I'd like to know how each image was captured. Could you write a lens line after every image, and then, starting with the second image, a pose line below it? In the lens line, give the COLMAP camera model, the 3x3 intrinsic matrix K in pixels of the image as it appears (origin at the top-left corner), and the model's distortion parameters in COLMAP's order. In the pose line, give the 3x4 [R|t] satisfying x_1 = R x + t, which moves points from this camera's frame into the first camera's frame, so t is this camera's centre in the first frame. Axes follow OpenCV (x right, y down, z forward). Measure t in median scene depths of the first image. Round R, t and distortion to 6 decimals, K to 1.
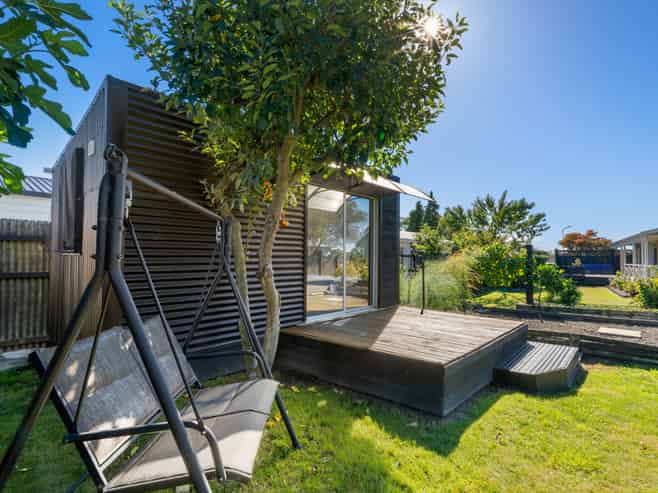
lens RADIAL K [[344.3, 0, 328.7], [0, 344.3, 249.7], [0, 0, 1]] dist [0.014794, 0.000013]
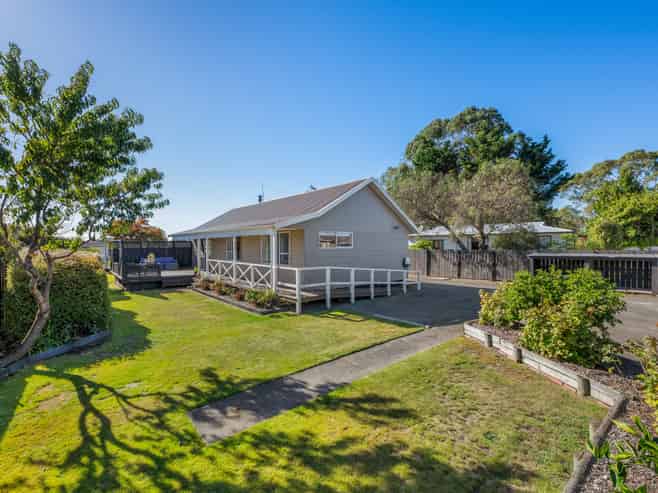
lens RADIAL K [[291.2, 0, 332.4], [0, 291.2, 244.8], [0, 0, 1]] dist [0.001184, 0.000672]
pose [[0.243085, -0.010306, 0.969950, 0.318033], [-0.016462, 0.999756, 0.014748, -0.014631], [-0.969865, -0.019553, 0.242856, 0.742268]]
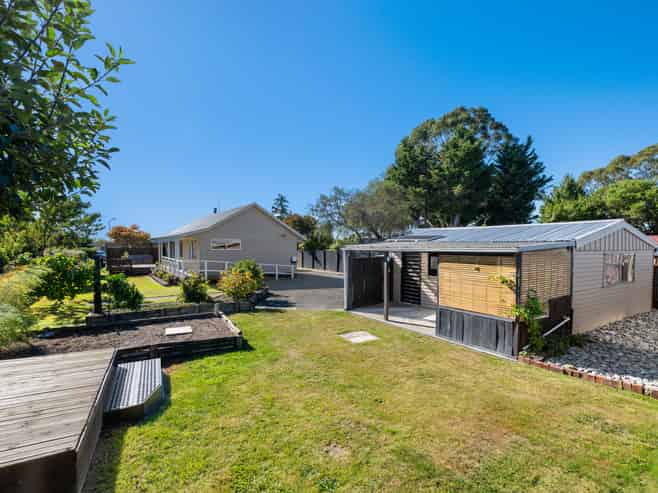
lens RADIAL K [[322.1, 0, 331.2], [0, 322.1, 252.8], [0, 0, 1]] dist [0.002214, -0.000026]
pose [[0.355454, -0.031487, 0.934163, -0.042356], [-0.021079, 0.998908, 0.041690, -0.047748], [-0.934456, -0.034510, 0.354402, 0.005394]]
